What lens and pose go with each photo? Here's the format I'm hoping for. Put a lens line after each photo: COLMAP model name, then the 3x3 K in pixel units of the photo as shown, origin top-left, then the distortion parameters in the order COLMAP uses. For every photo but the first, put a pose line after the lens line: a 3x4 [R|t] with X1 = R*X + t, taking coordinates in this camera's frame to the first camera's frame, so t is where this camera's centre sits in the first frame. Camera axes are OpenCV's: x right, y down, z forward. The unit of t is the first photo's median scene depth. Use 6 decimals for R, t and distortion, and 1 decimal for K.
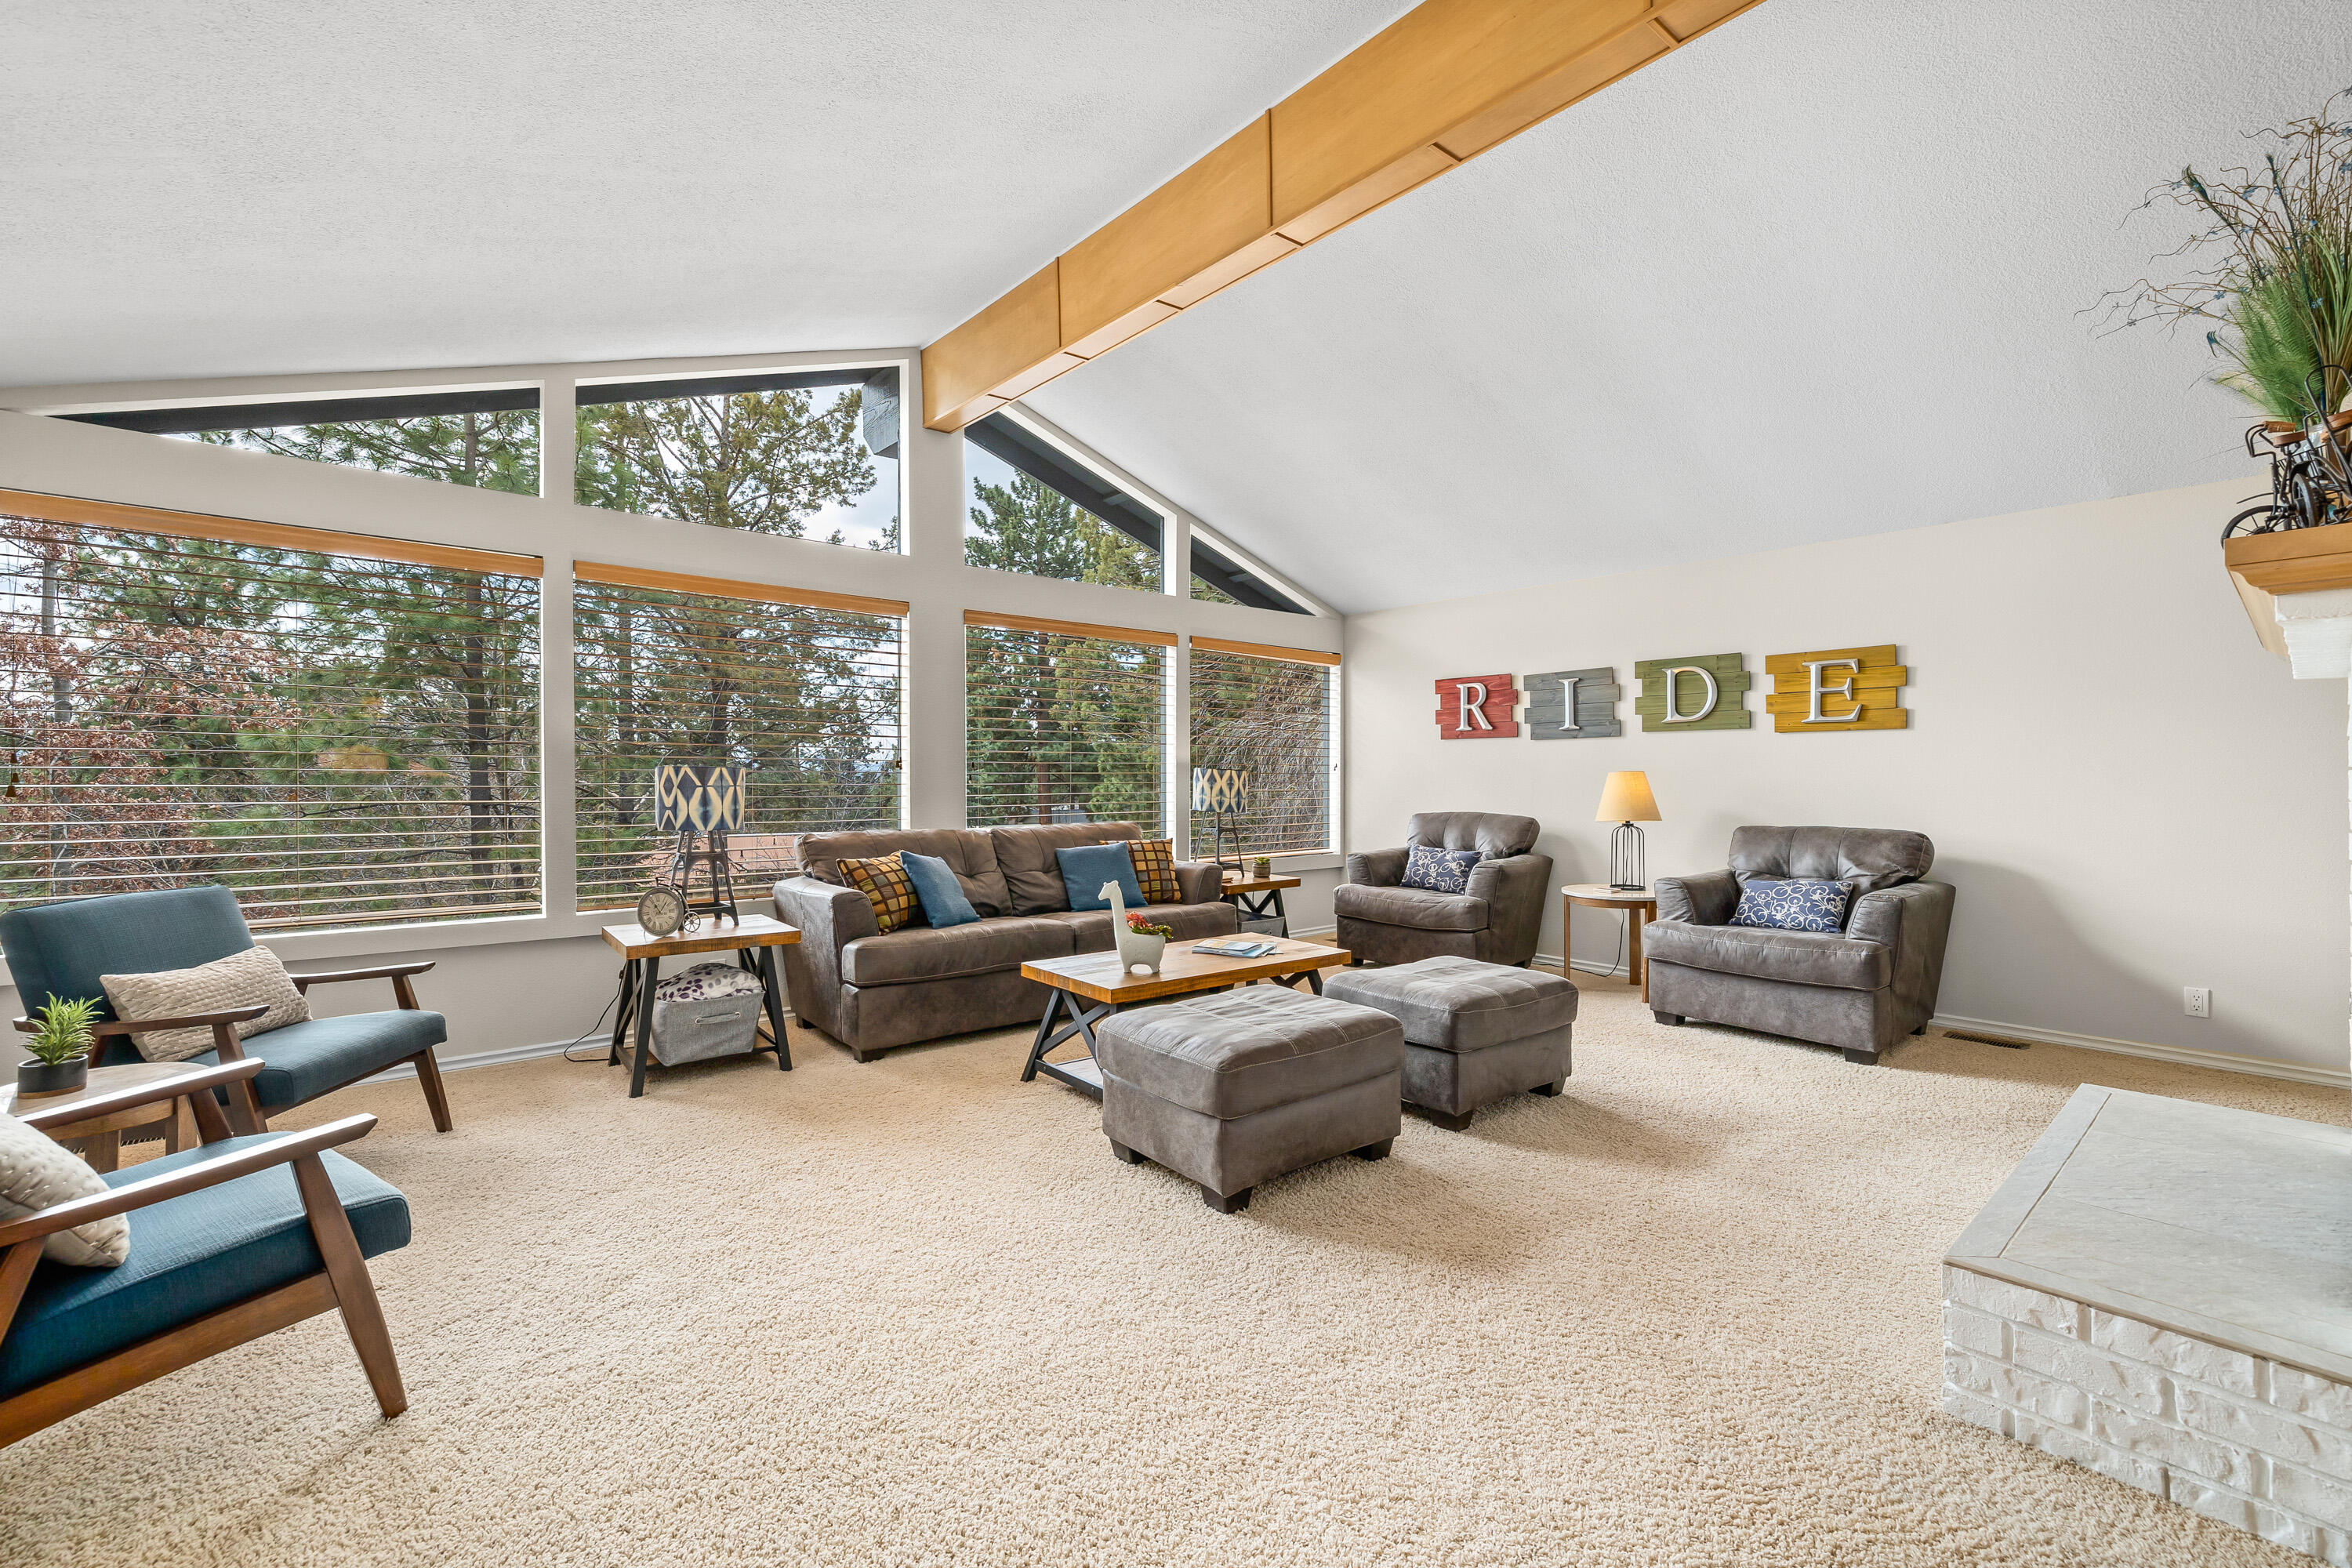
lens RADIAL K [[1003.1, 0, 1178.8], [0, 1003.1, 775.8], [0, 0, 1]] dist [-0.000140, -0.000128]
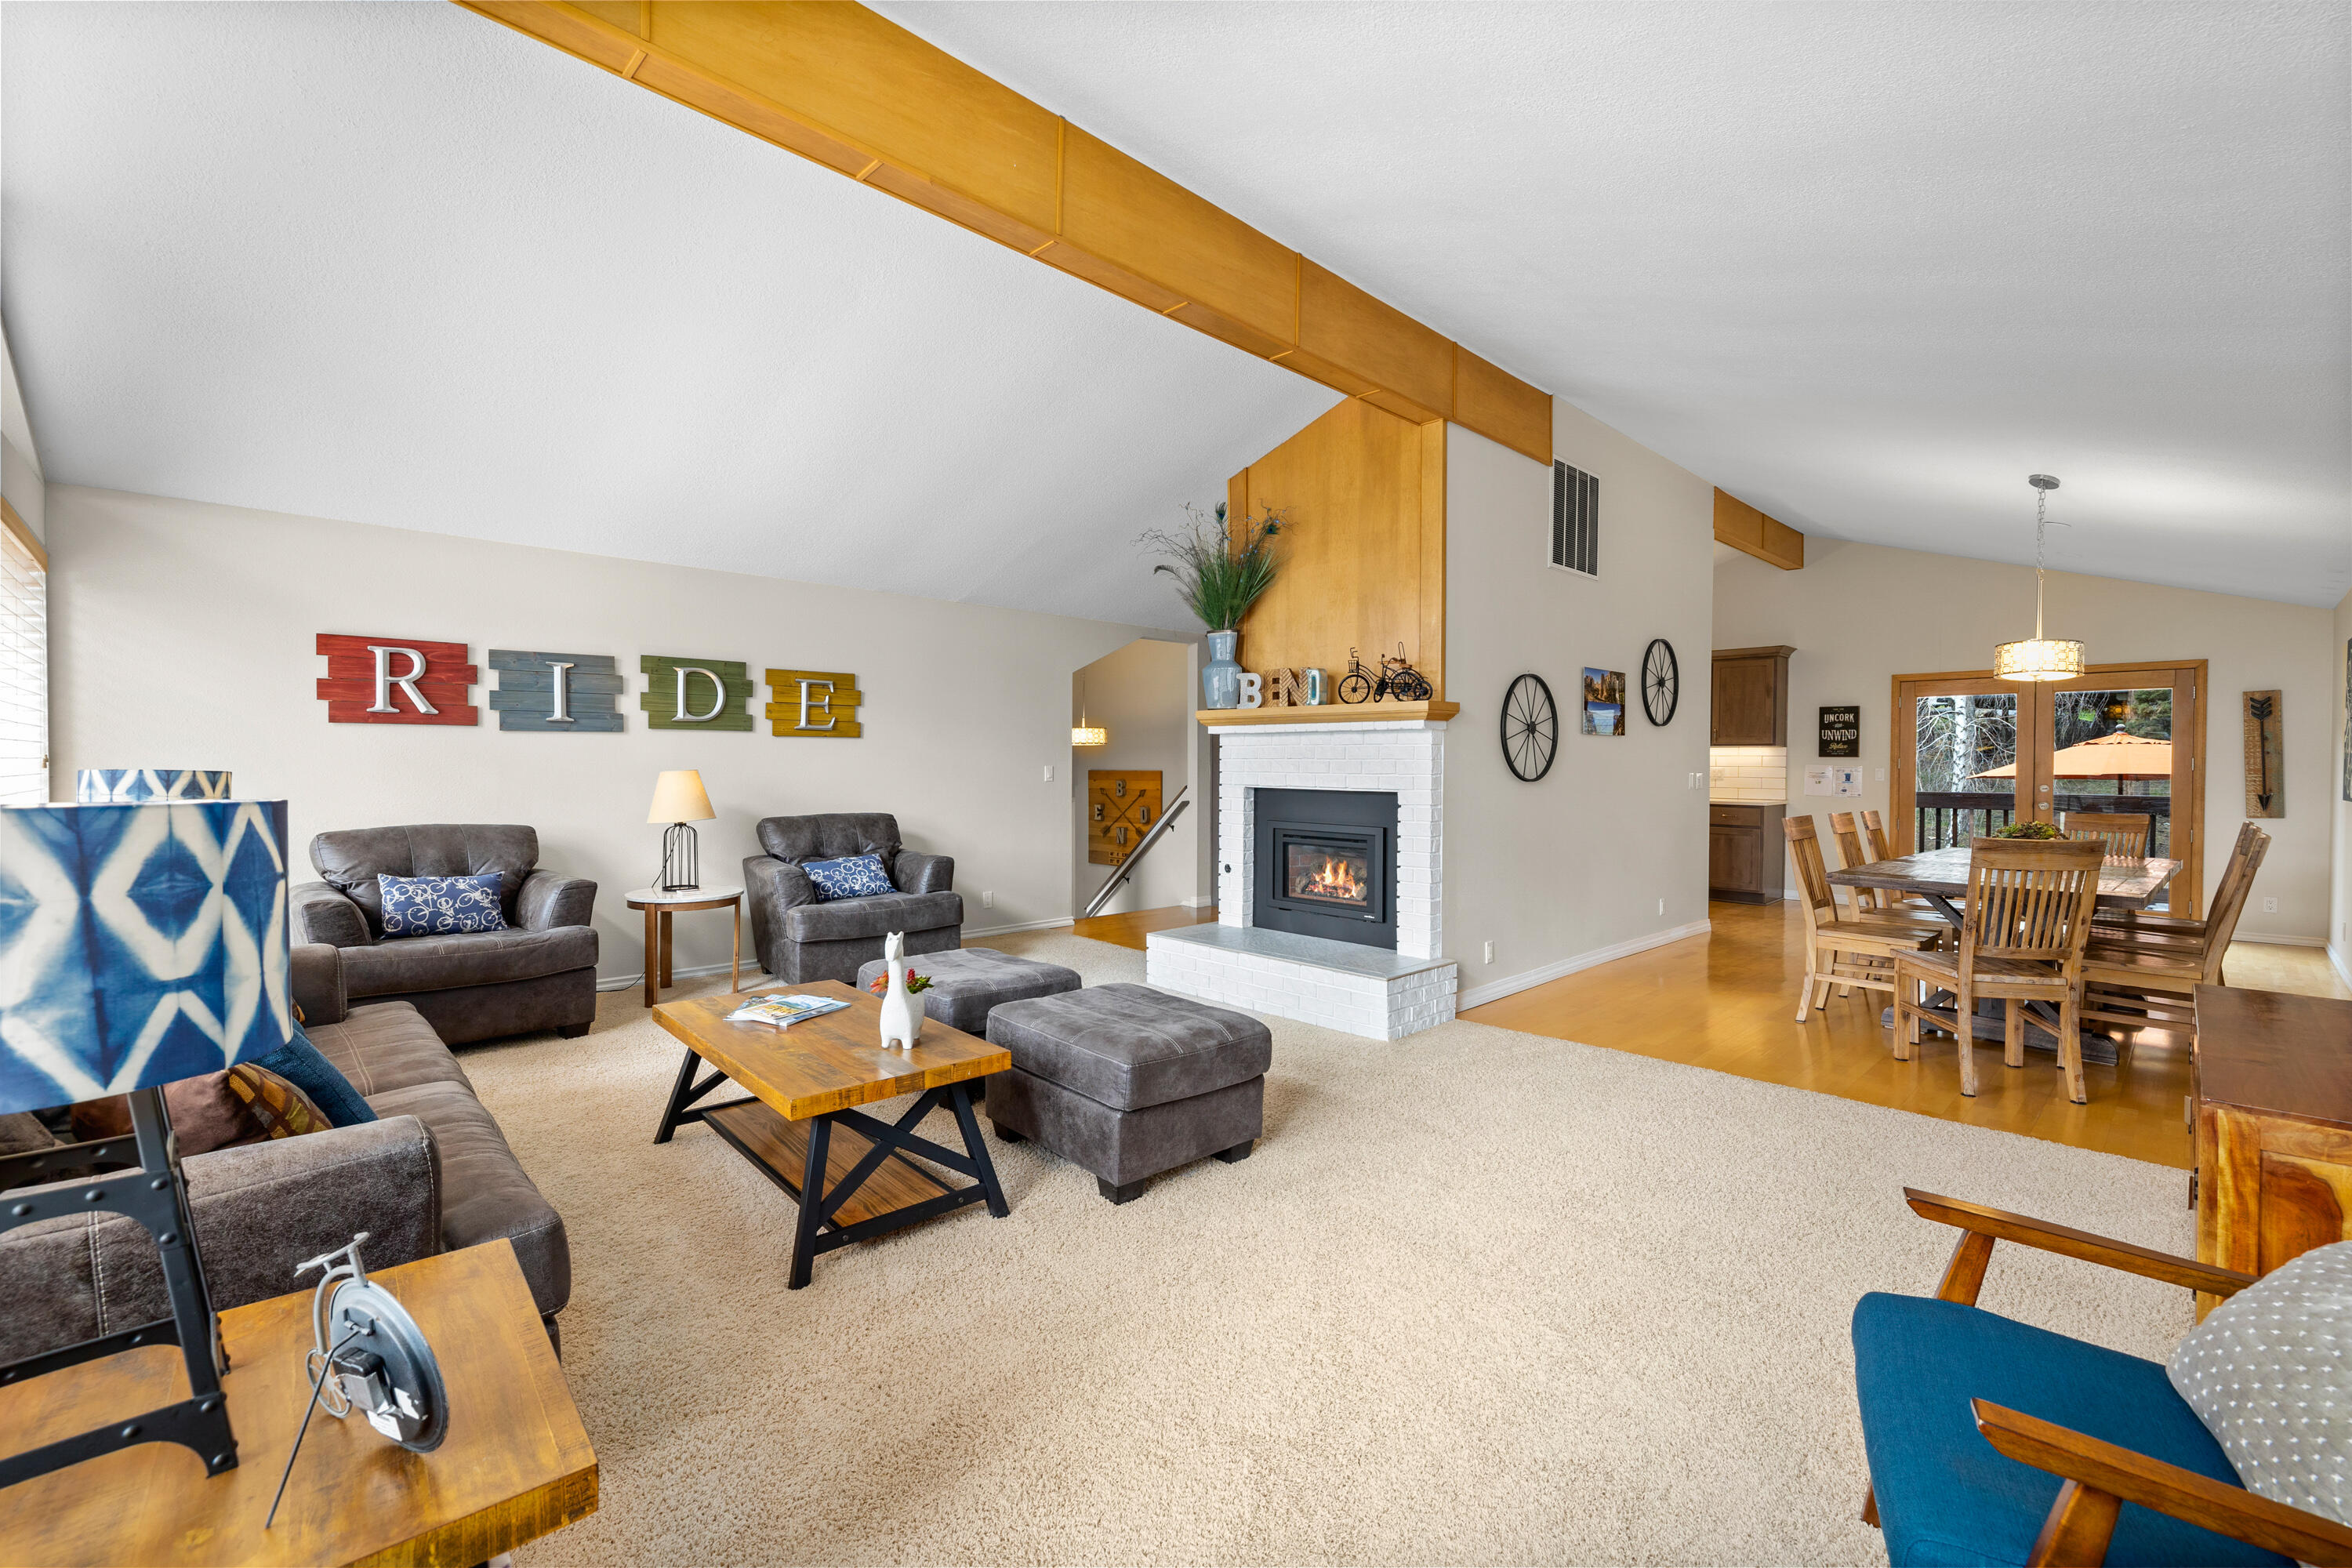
lens RADIAL K [[1003.1, 0, 1177.8], [0, 1003.1, 773.9], [0, 0, 1]] dist [-0.000140, -0.000128]
pose [[-0.051824, -0.013949, 0.998559, -0.546334], [-0.005508, 0.999891, 0.013682, -0.016546], [-0.998641, -0.004791, -0.051895, 0.553863]]
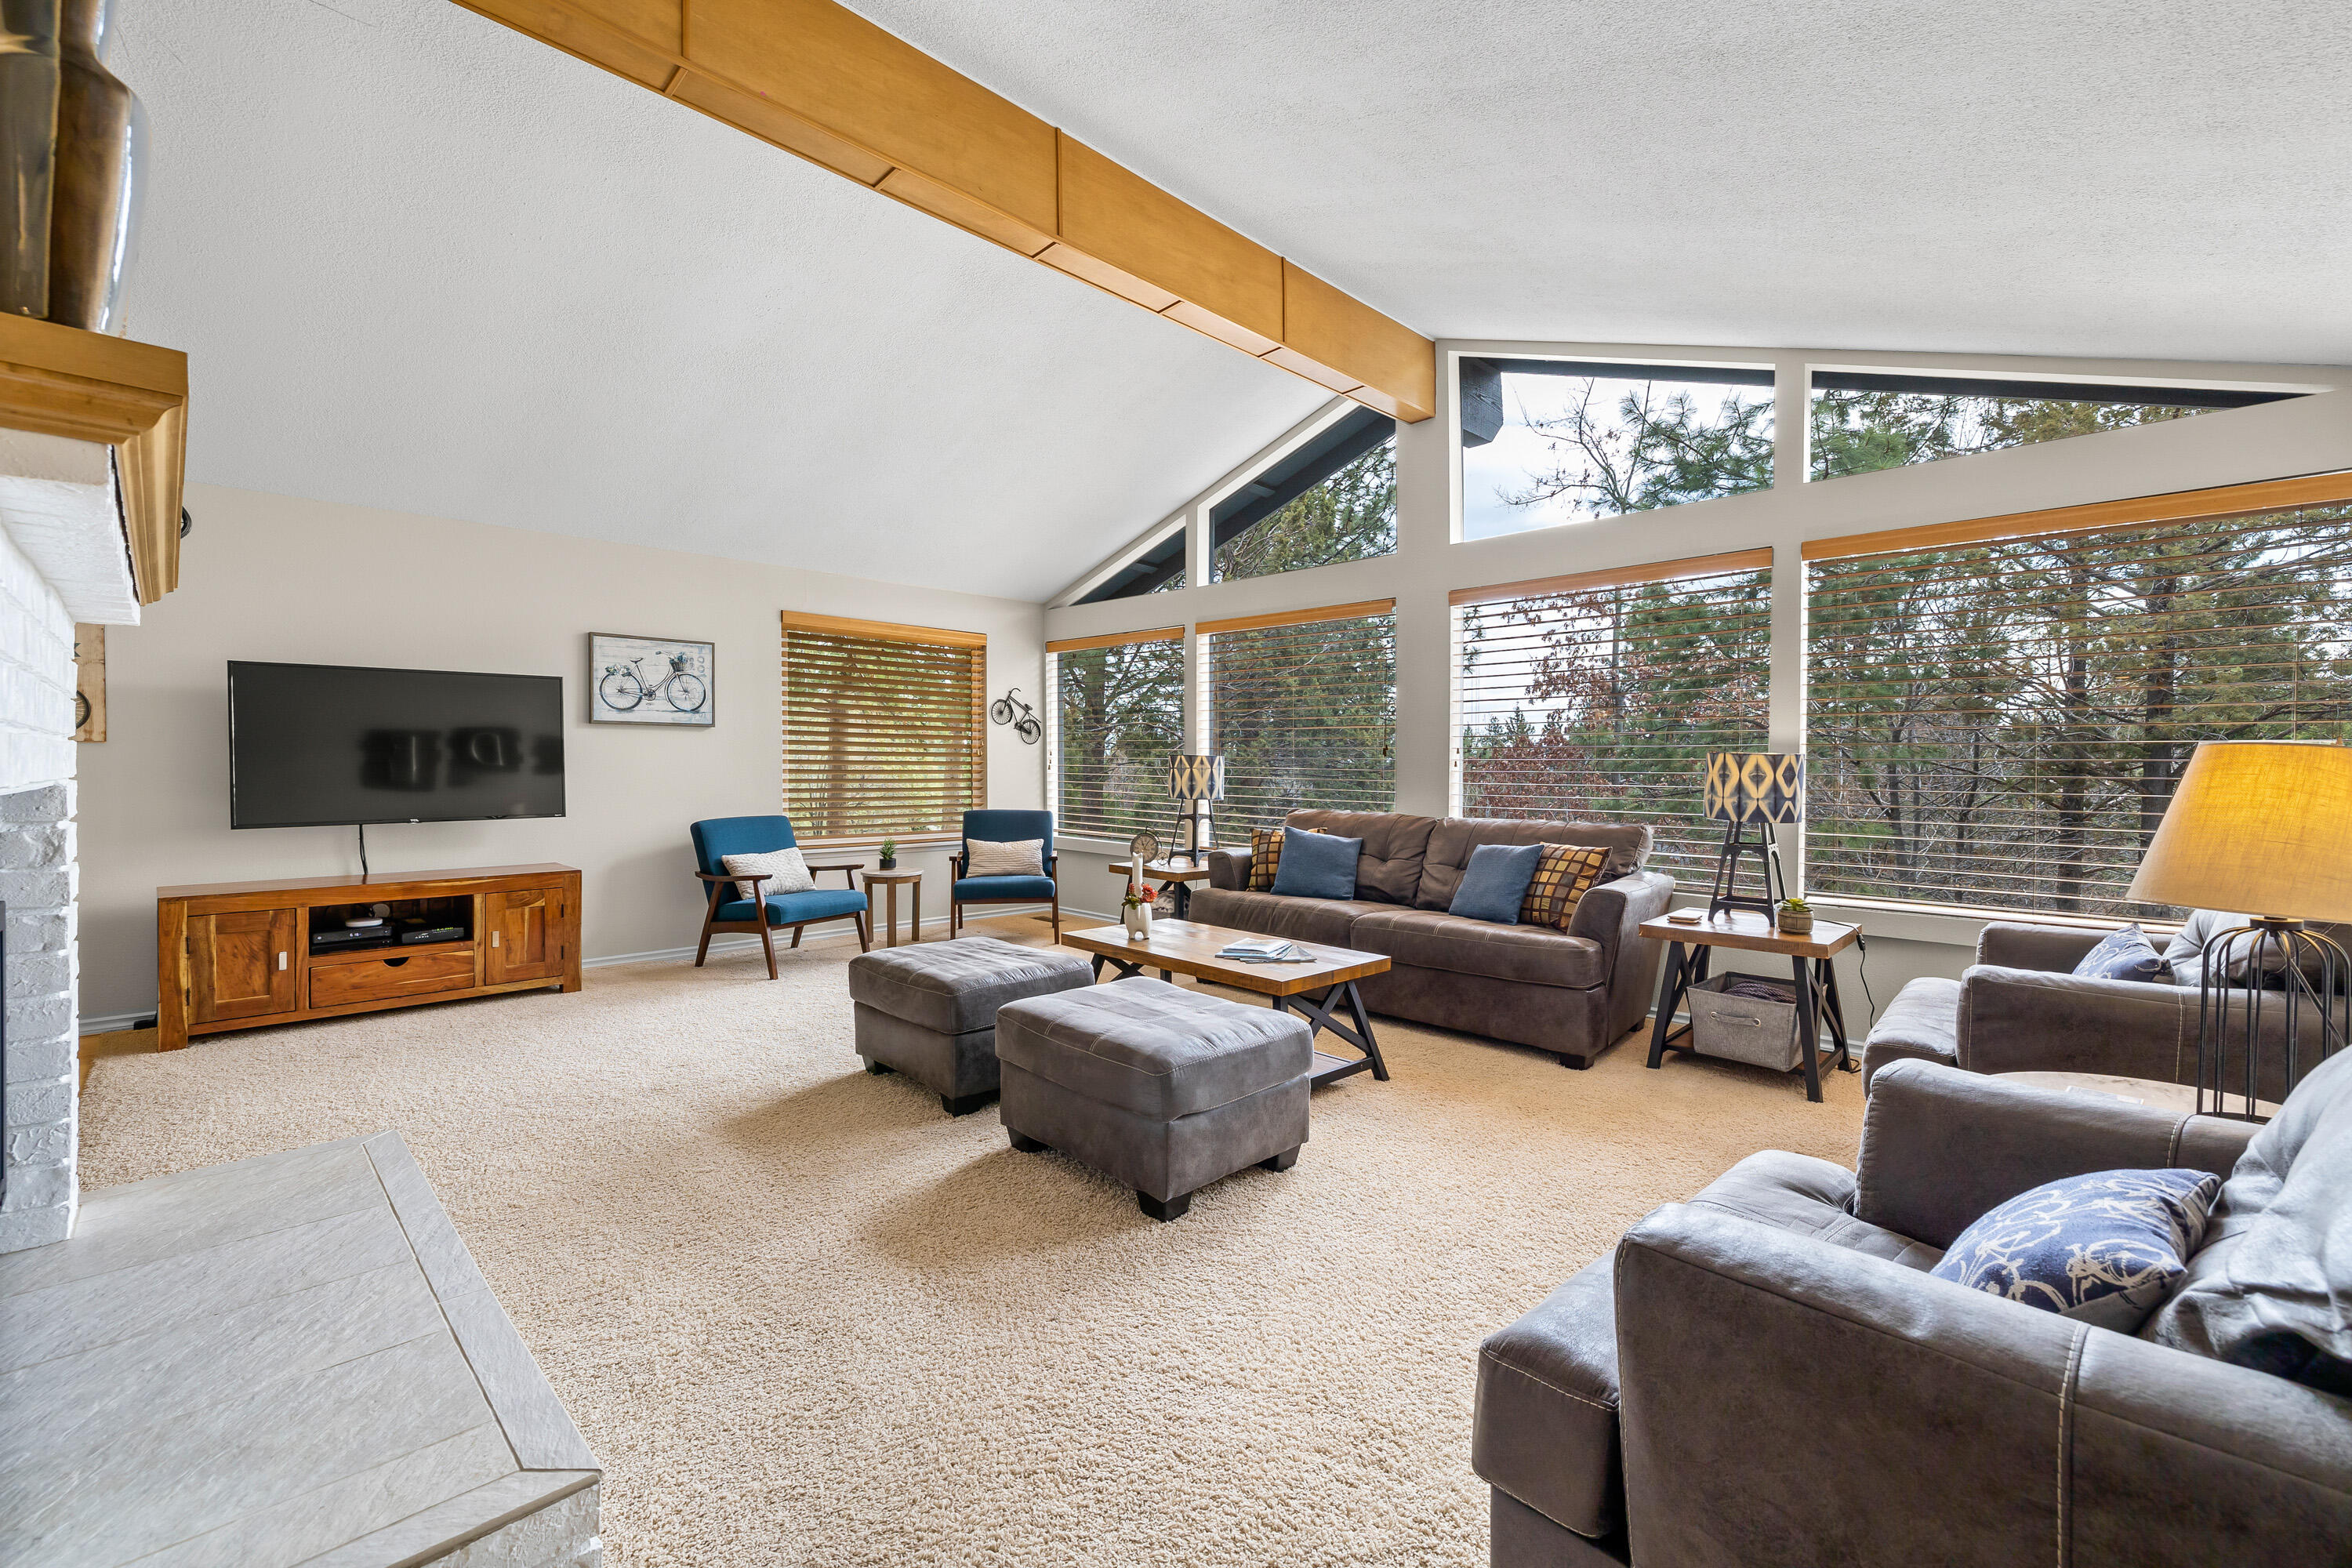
lens RADIAL K [[1003.1, 0, 1180.6], [0, 1003.1, 778.3], [0, 0, 1]] dist [-0.000140, -0.000128]
pose [[0.070429, 0.014522, -0.997411, 0.697674], [-0.005568, 0.999884, 0.014165, 0.003241], [0.997501, 0.004556, 0.070501, 0.632801]]
